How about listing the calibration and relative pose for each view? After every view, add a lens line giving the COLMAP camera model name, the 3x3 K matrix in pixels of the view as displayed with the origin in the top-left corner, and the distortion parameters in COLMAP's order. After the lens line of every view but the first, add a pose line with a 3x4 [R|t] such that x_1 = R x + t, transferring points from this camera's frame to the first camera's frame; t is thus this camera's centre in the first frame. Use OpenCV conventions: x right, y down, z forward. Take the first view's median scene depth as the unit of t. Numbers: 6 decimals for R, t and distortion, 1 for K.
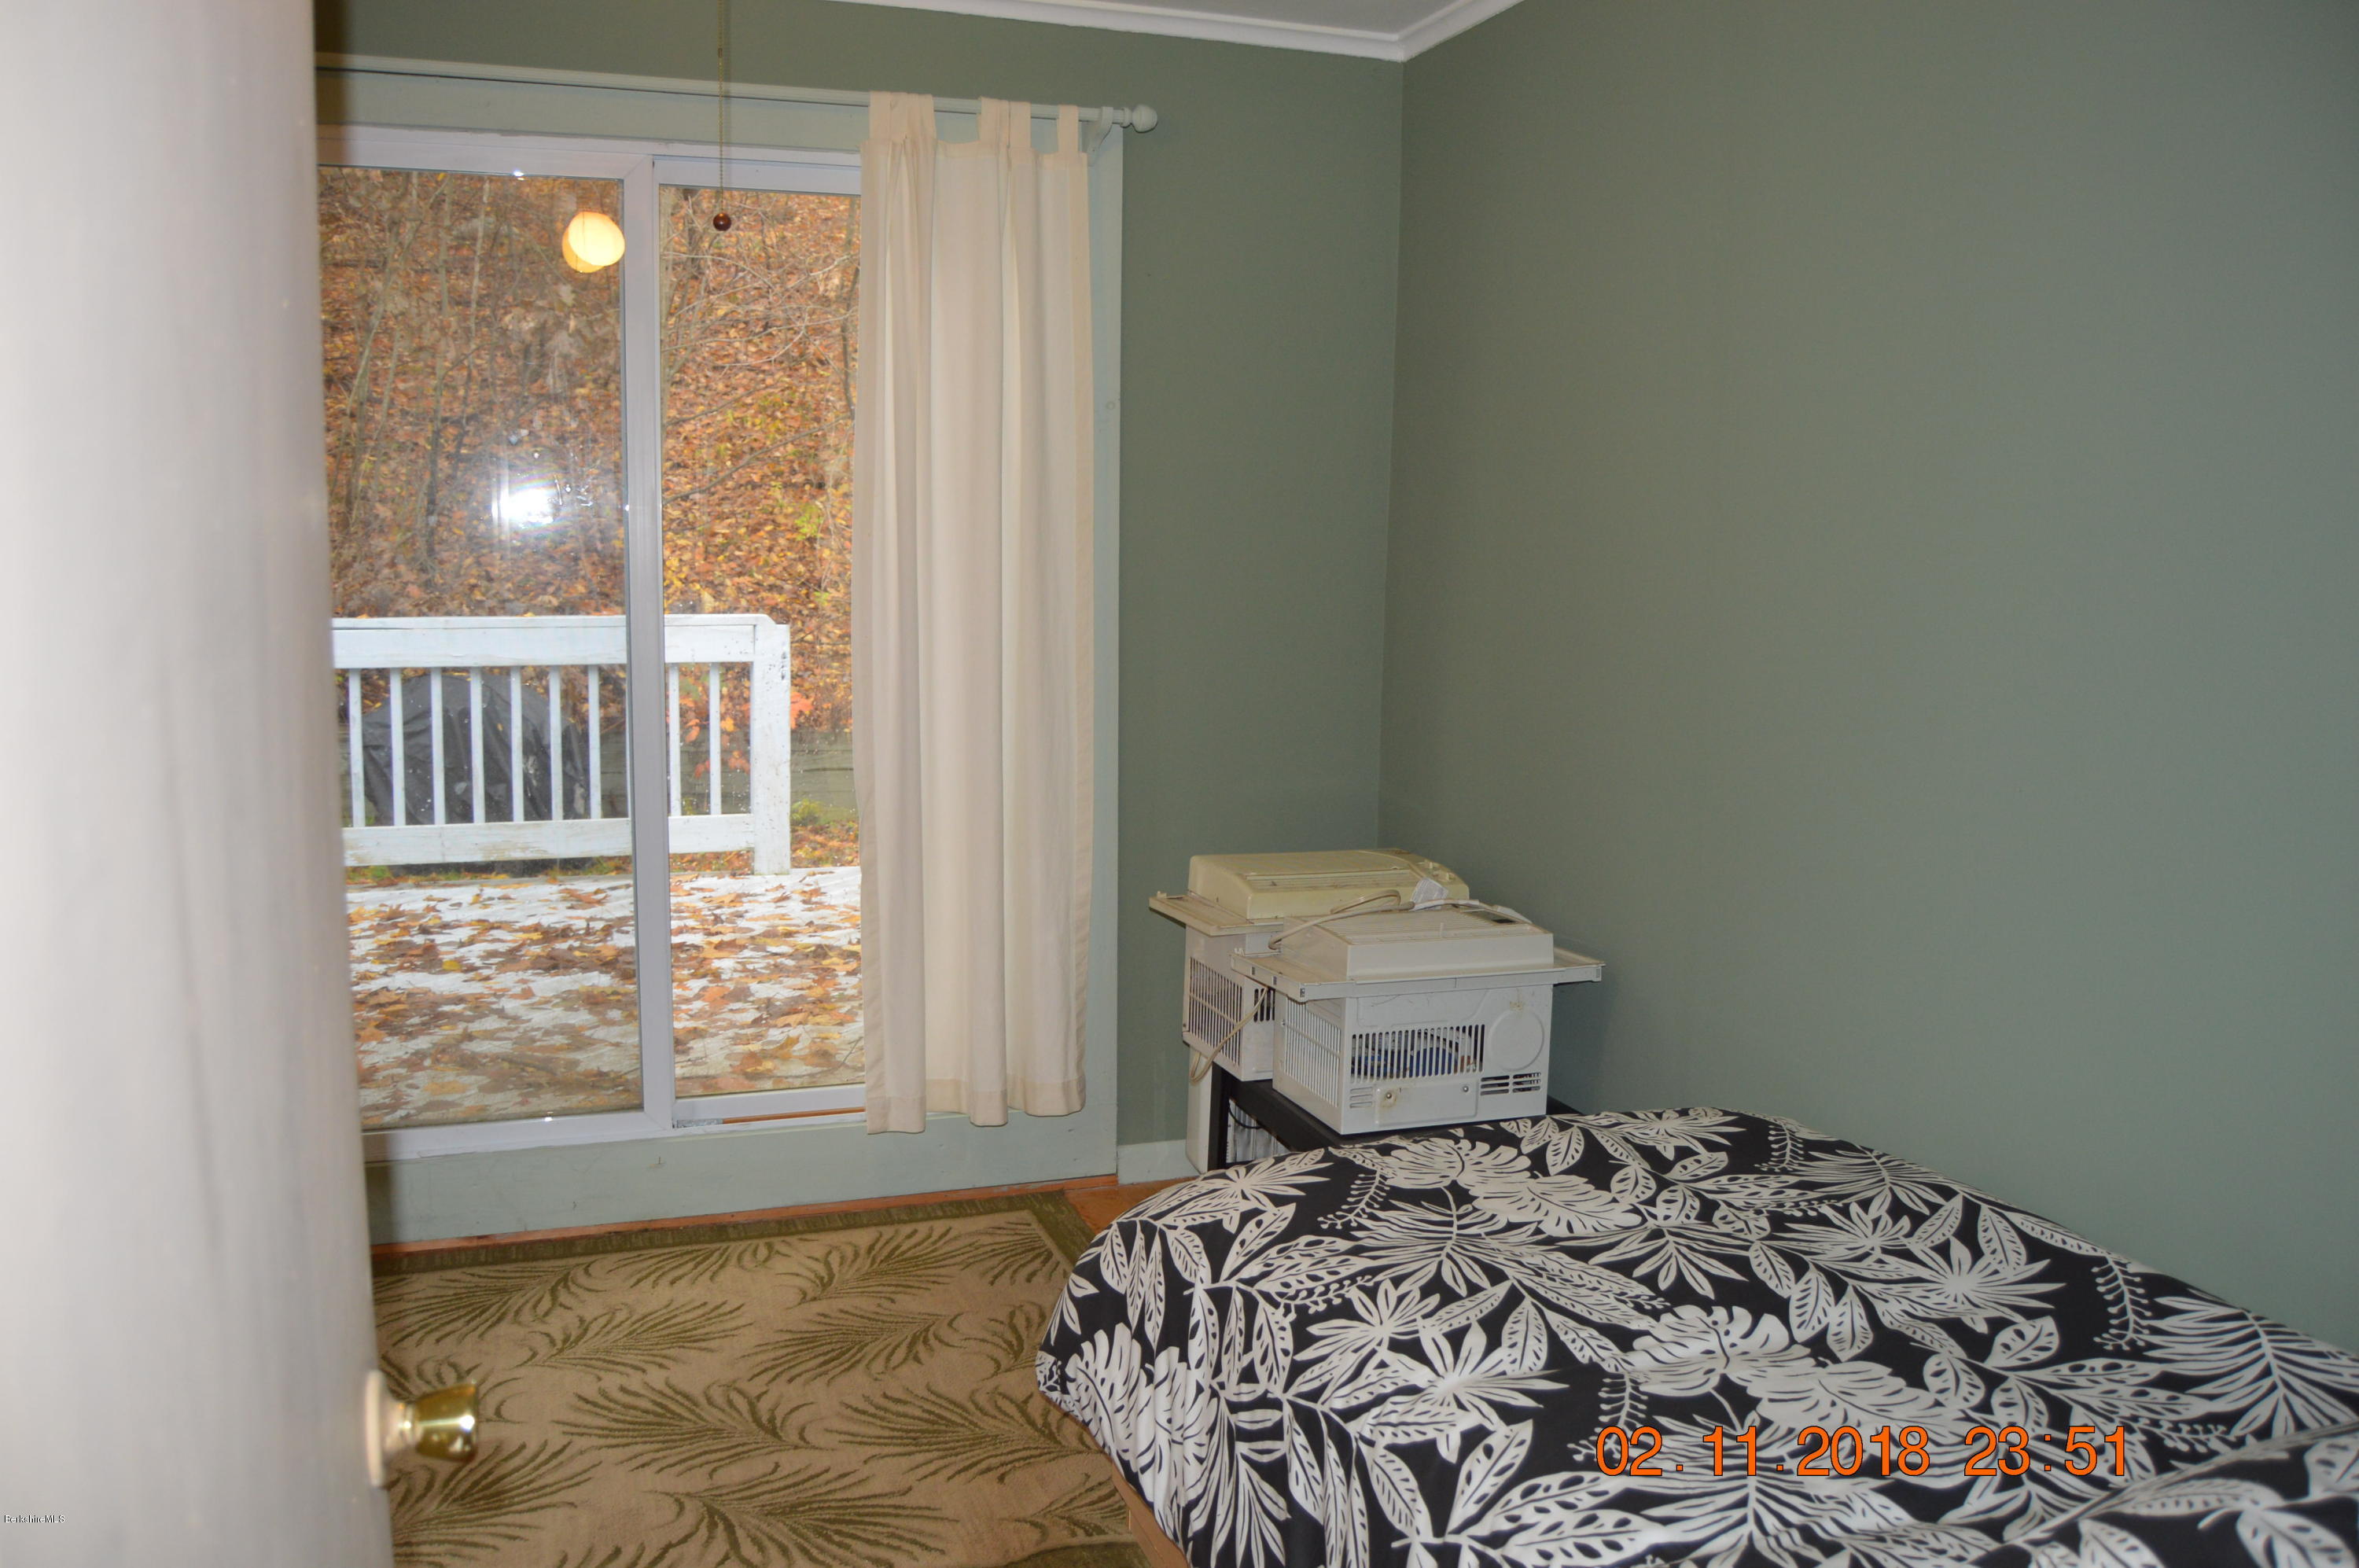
lens RADIAL K [[1874.3, 0, 1185.9], [0, 1874.3, 779.8], [0, 0, 1]] dist [-0.092324, 0.035729]
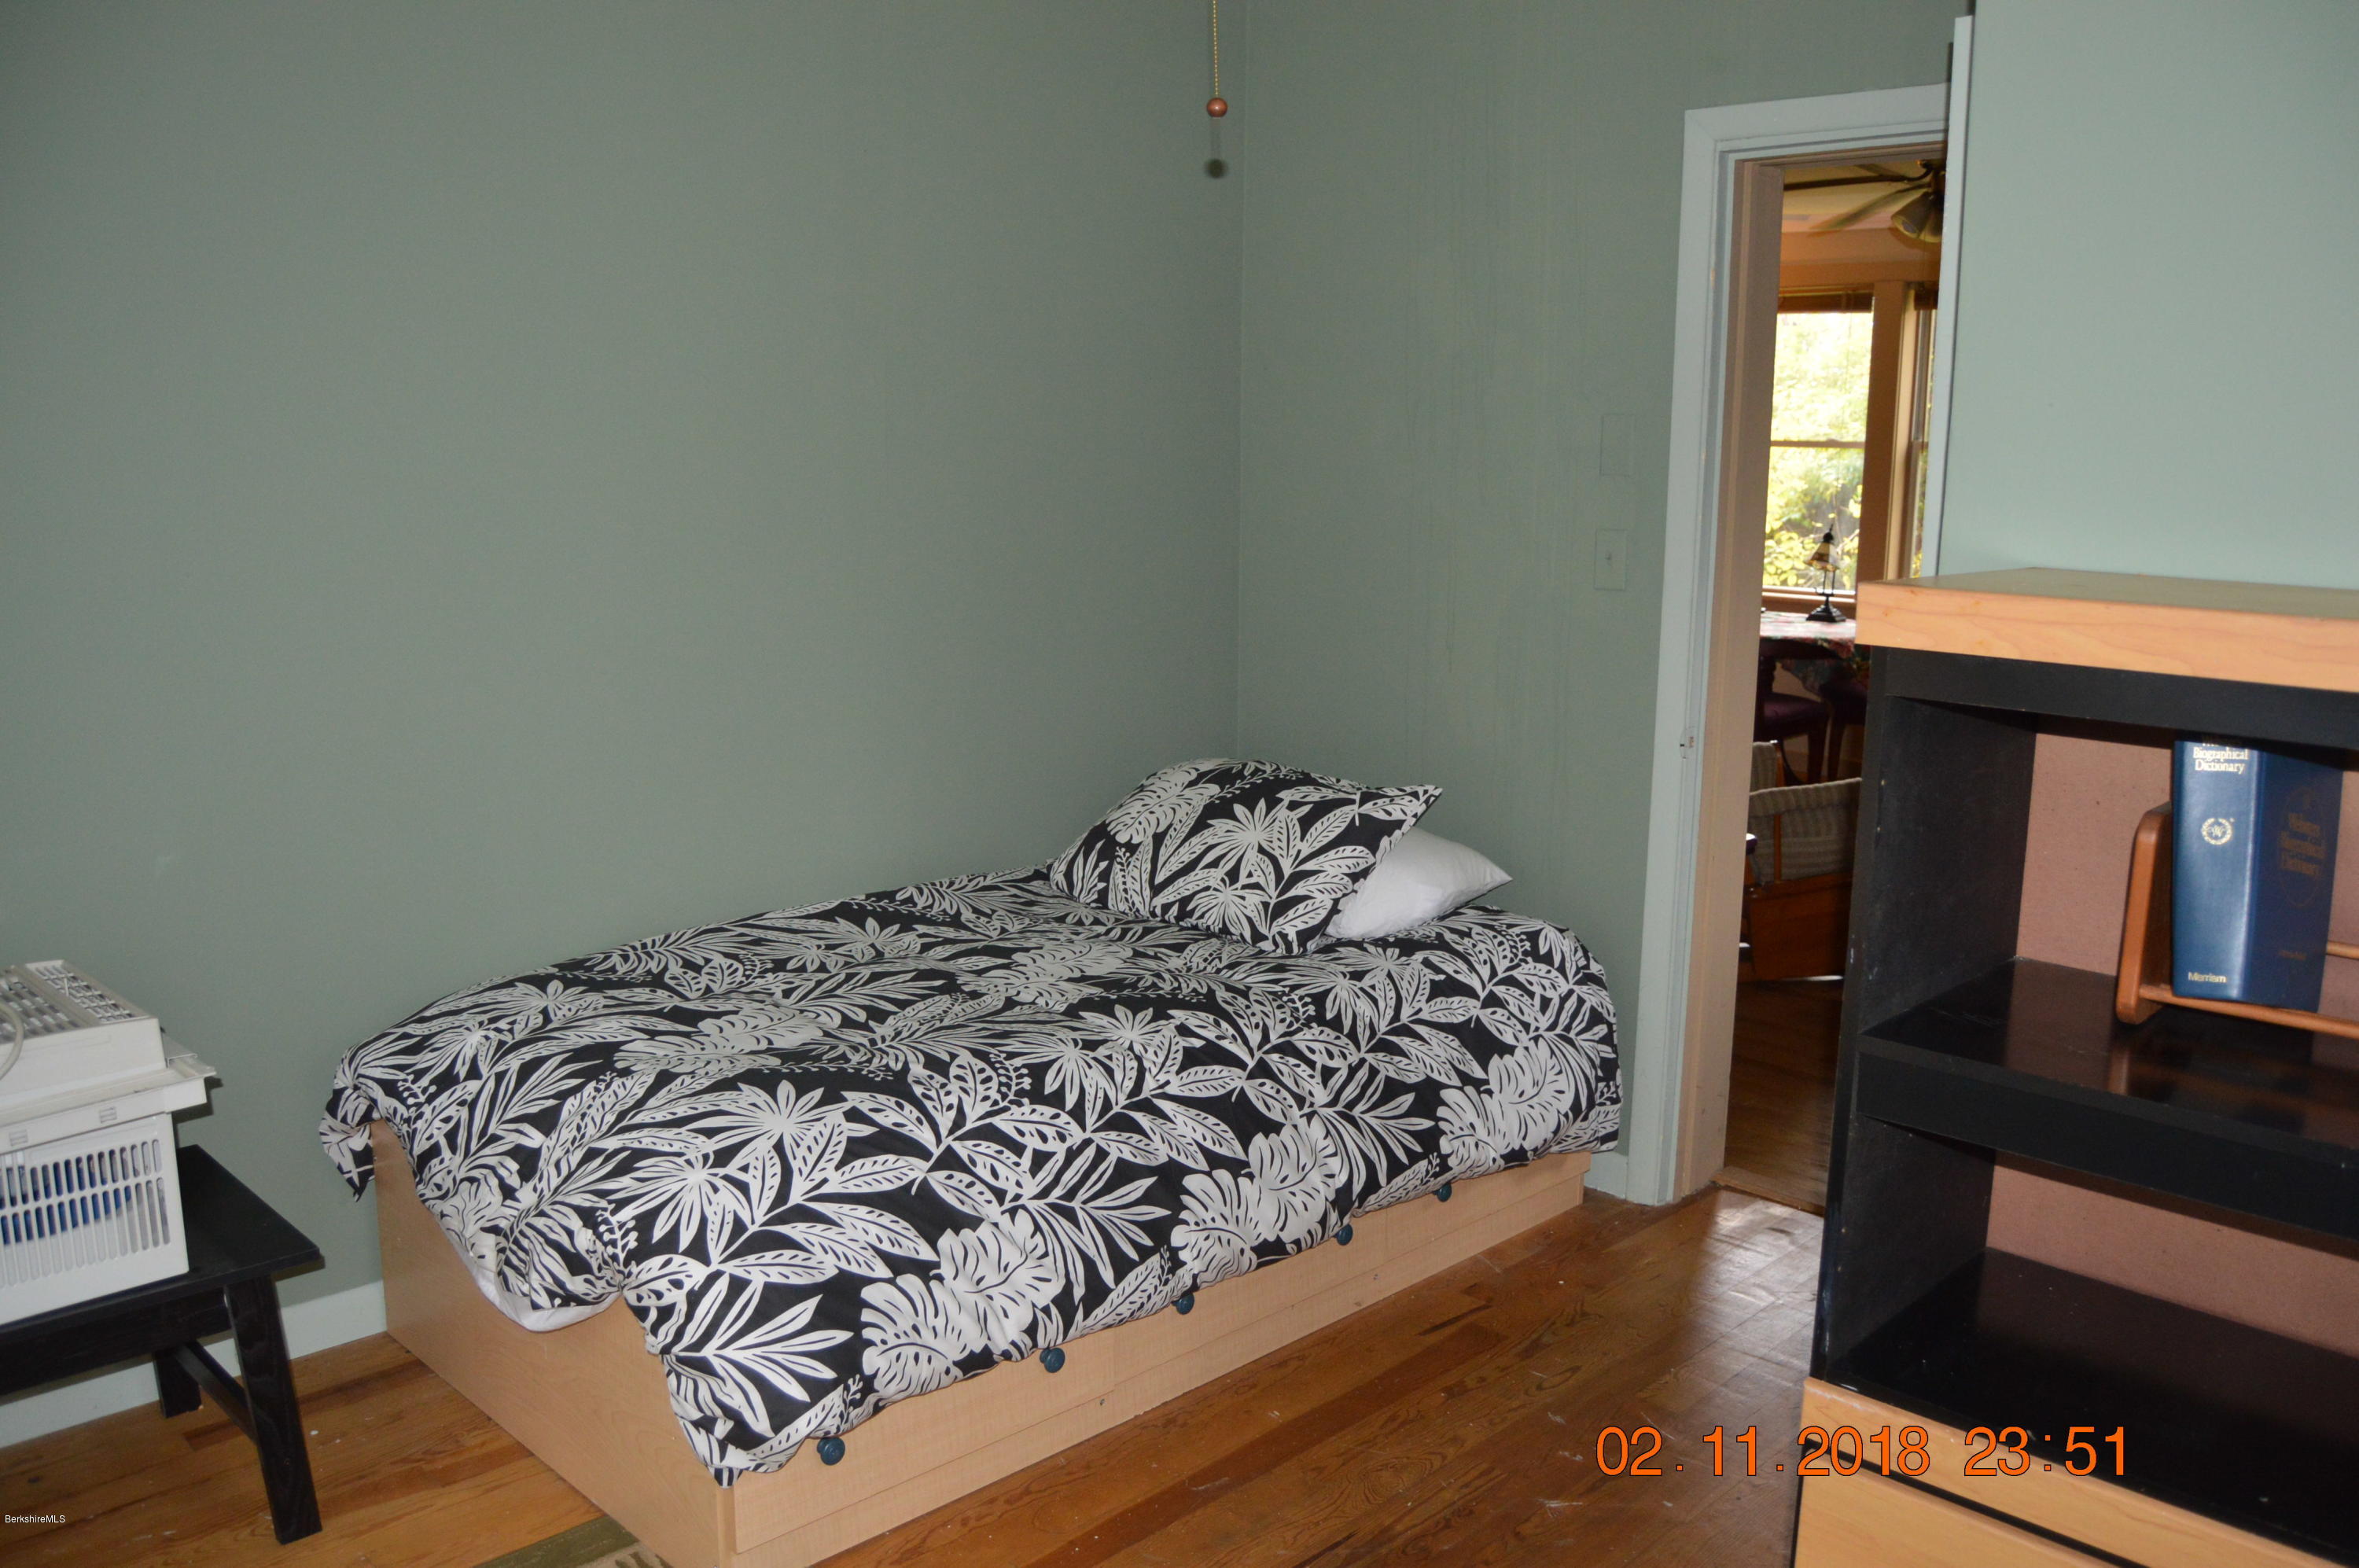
lens RADIAL K [[1874.3, 0, 1185.9], [0, 1874.3, 779.8], [0, 0, 1]] dist [-0.092324, 0.035729]
pose [[-0.427868, -0.173372, 0.887057, -1.033627], [0.099530, 0.966424, 0.236892, -0.191528], [-0.898344, 0.189648, -0.396247, 1.354057]]
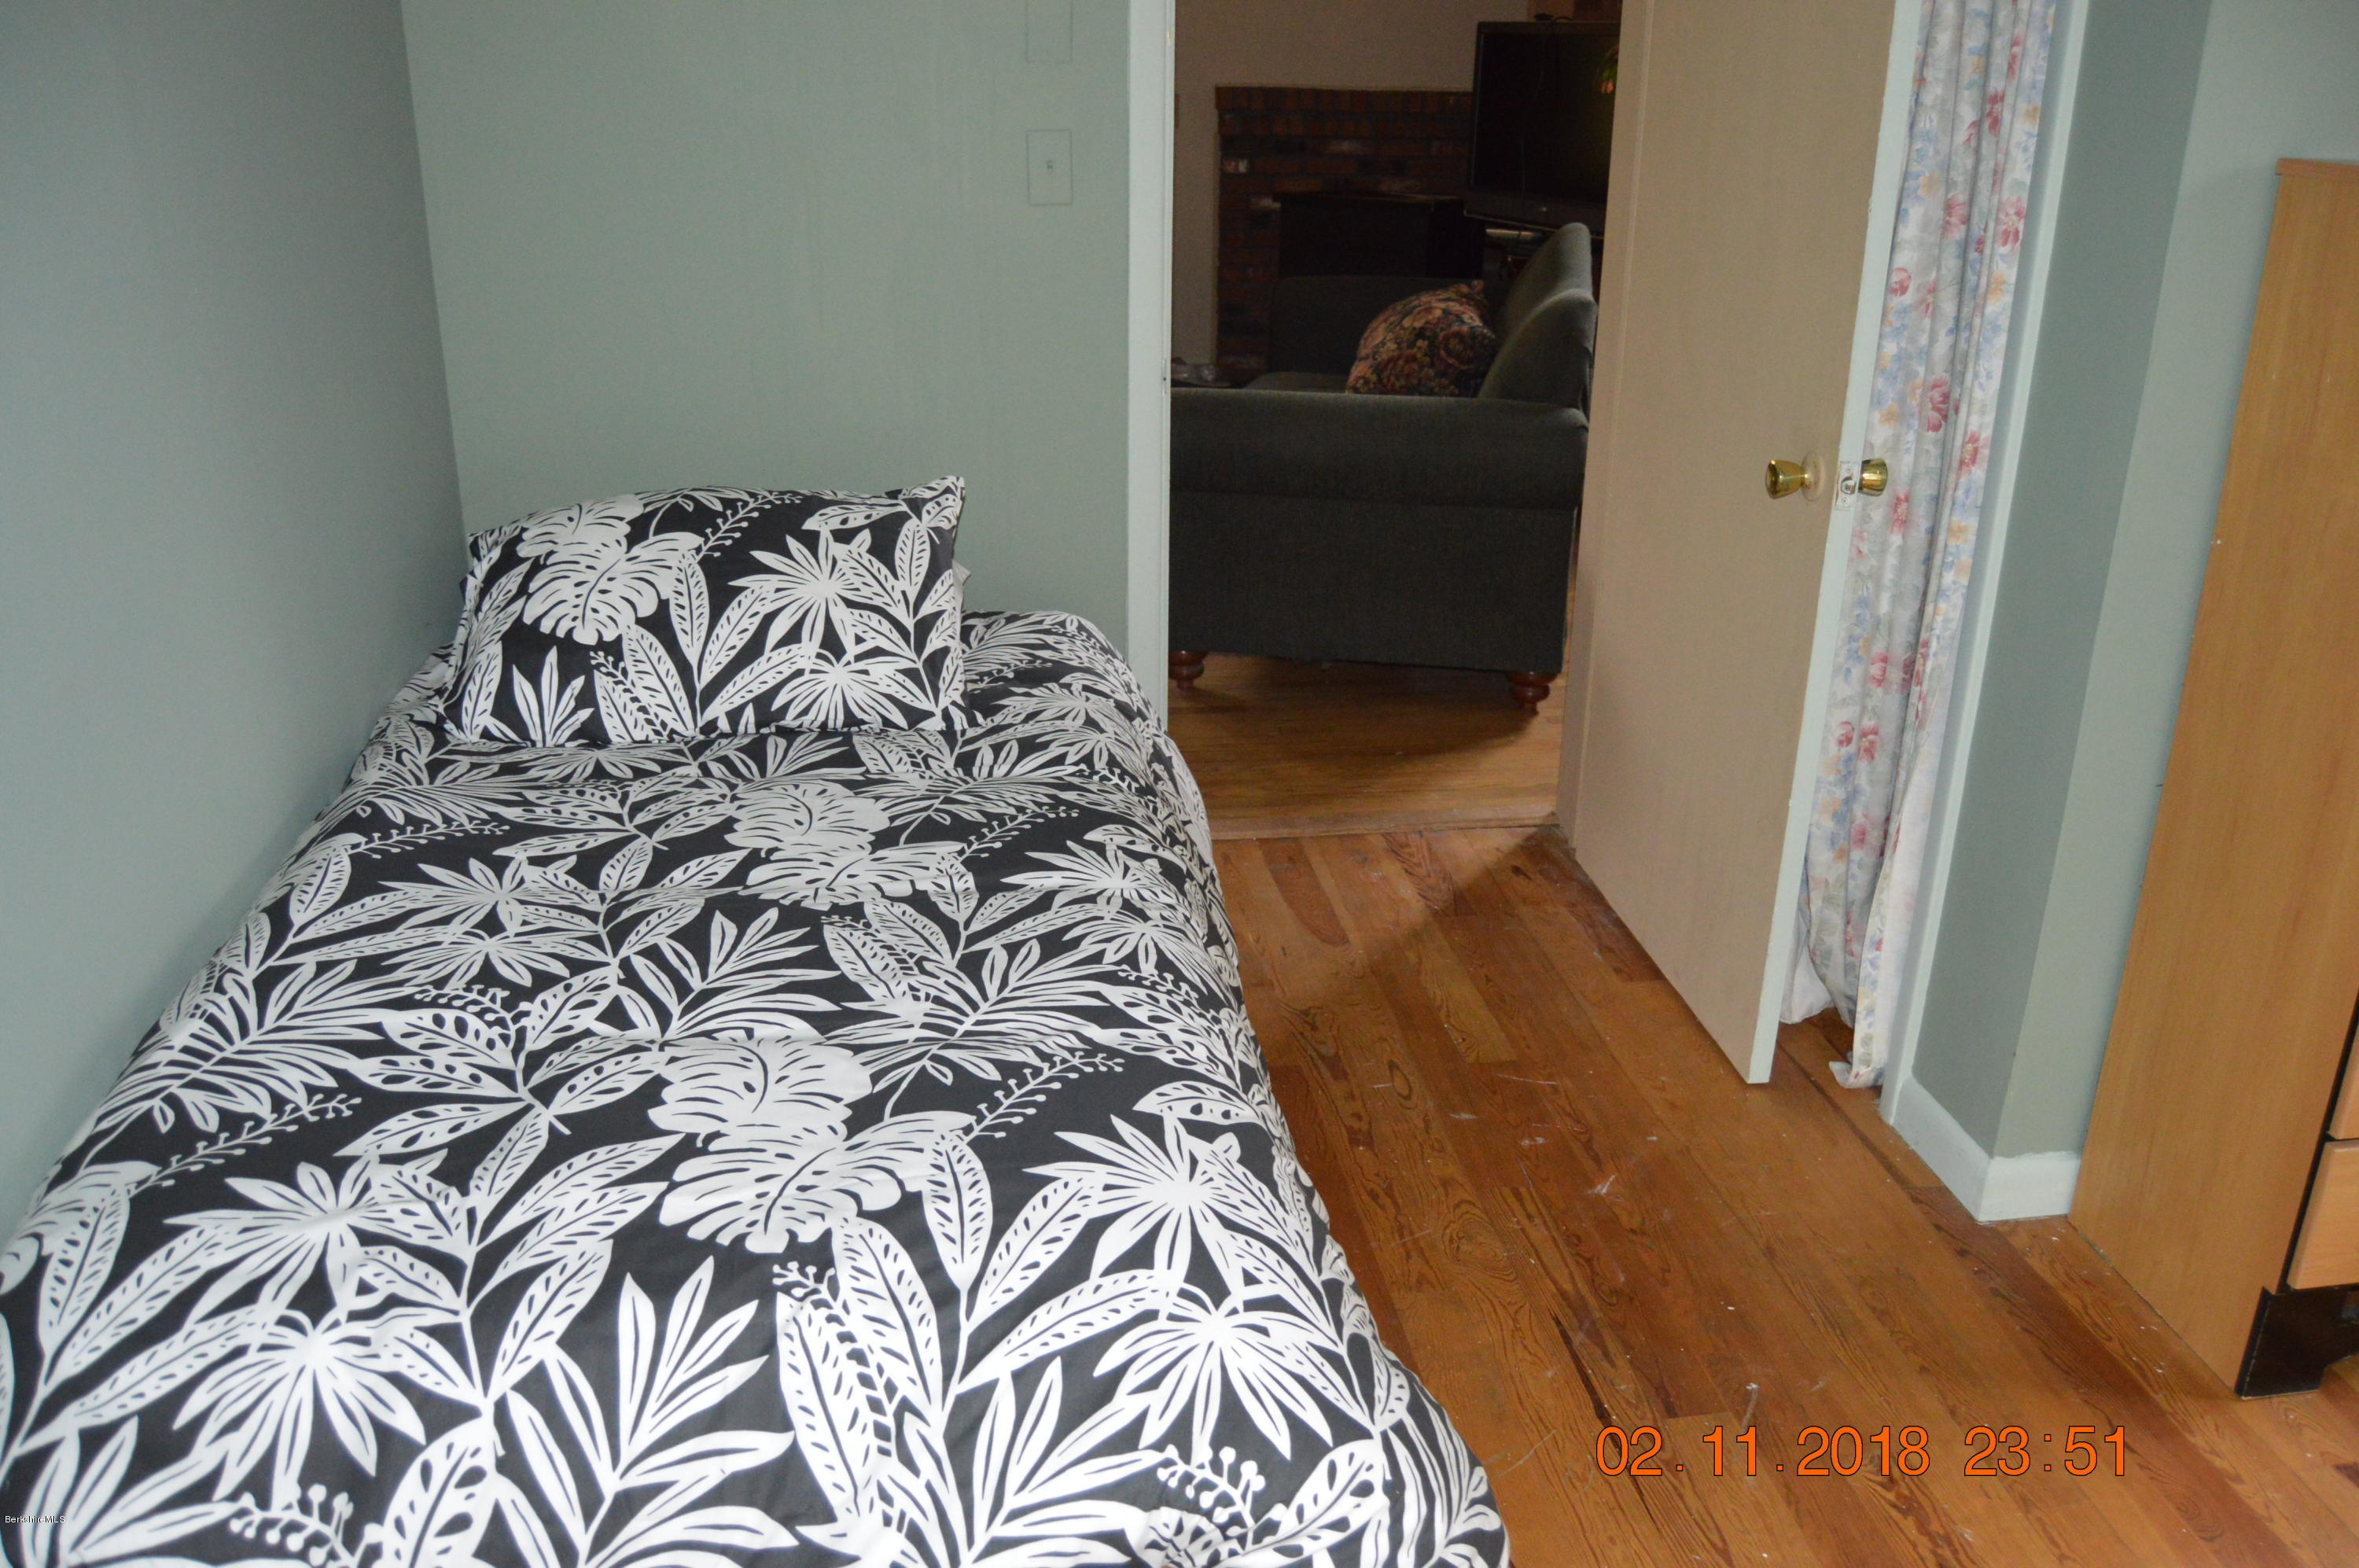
lens RADIAL K [[1874.3, 0, 1185.9], [0, 1874.3, 779.8], [0, 0, 1]] dist [-0.092324, 0.035729]
pose [[-0.975542, -0.095668, 0.197903, -0.088227], [0.011990, 0.875823, 0.482484, -0.215175], [-0.219486, 0.473056, -0.853255, 1.685222]]
